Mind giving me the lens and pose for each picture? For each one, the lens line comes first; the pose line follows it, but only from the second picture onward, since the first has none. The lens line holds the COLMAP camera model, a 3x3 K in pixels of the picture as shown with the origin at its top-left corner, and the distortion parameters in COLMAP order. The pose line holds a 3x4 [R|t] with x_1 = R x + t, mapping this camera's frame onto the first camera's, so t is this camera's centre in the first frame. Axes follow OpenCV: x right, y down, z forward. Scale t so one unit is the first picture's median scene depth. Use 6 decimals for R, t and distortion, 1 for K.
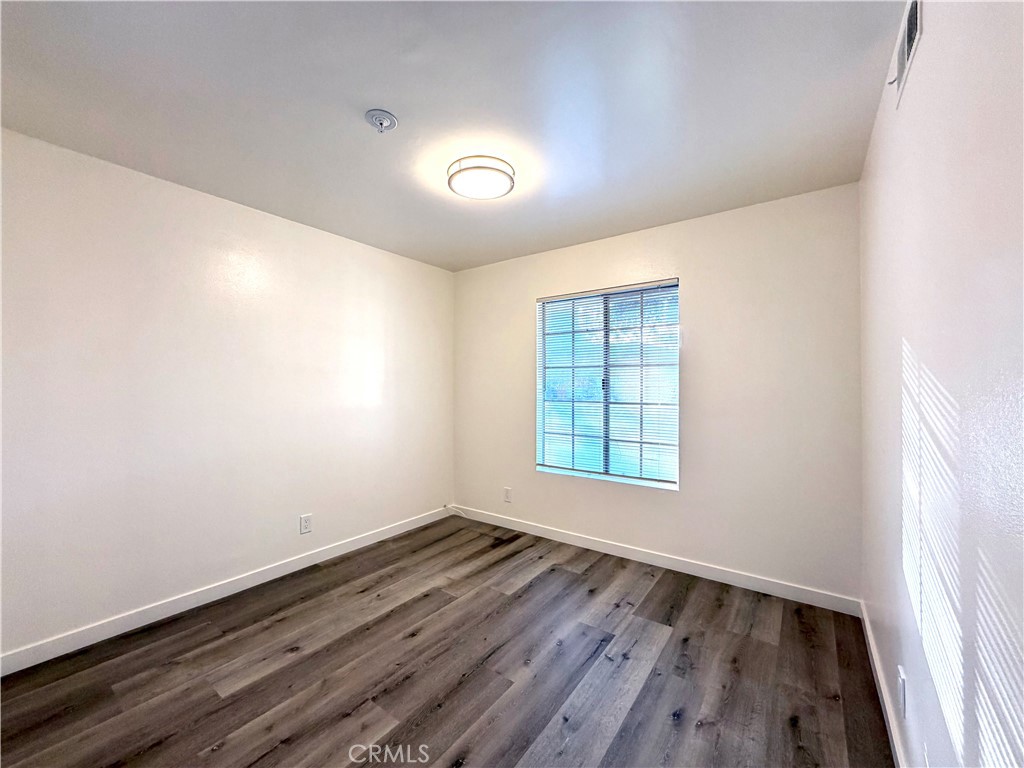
lens RADIAL K [[409.5, 0, 511.3], [0, 409.5, 381.2], [0, 0, 1]] dist [0.000826, -0.000215]
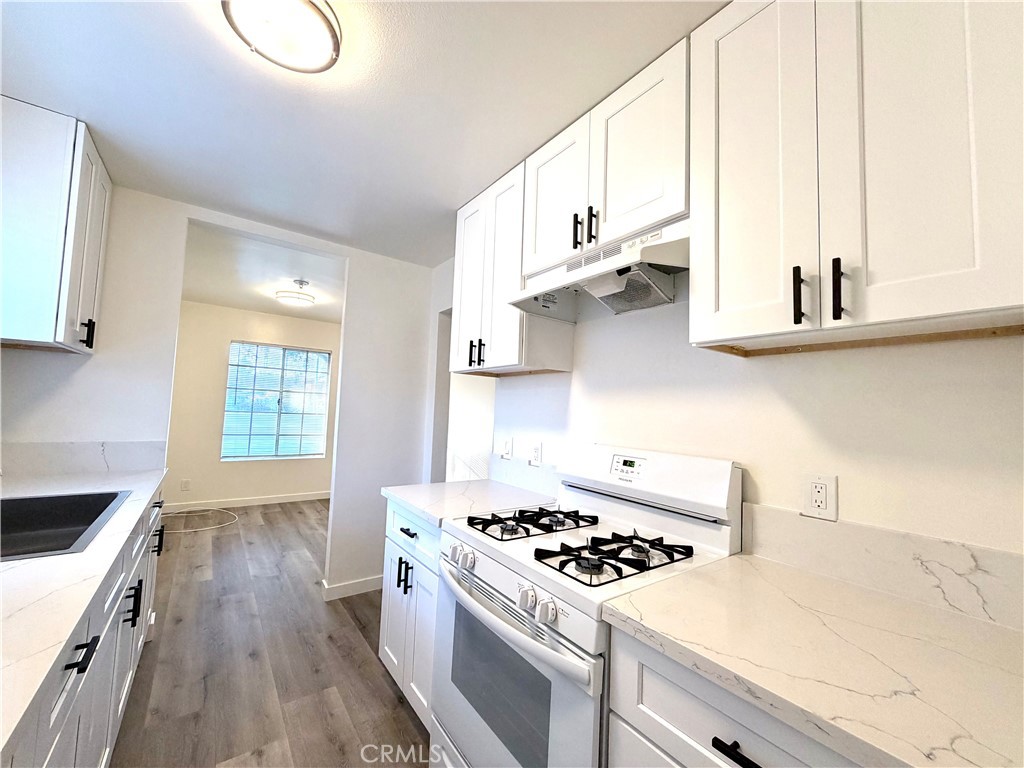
lens RADIAL K [[409.5, 0, 512.3], [0, 409.5, 382.1], [0, 0, 1]] dist [0.000826, -0.000215]
pose [[0.300894, 0.071059, 0.951007, -1.090488], [-0.046282, 0.997133, -0.059862, -0.015874], [-0.952534, -0.026002, 0.303320, -0.396755]]
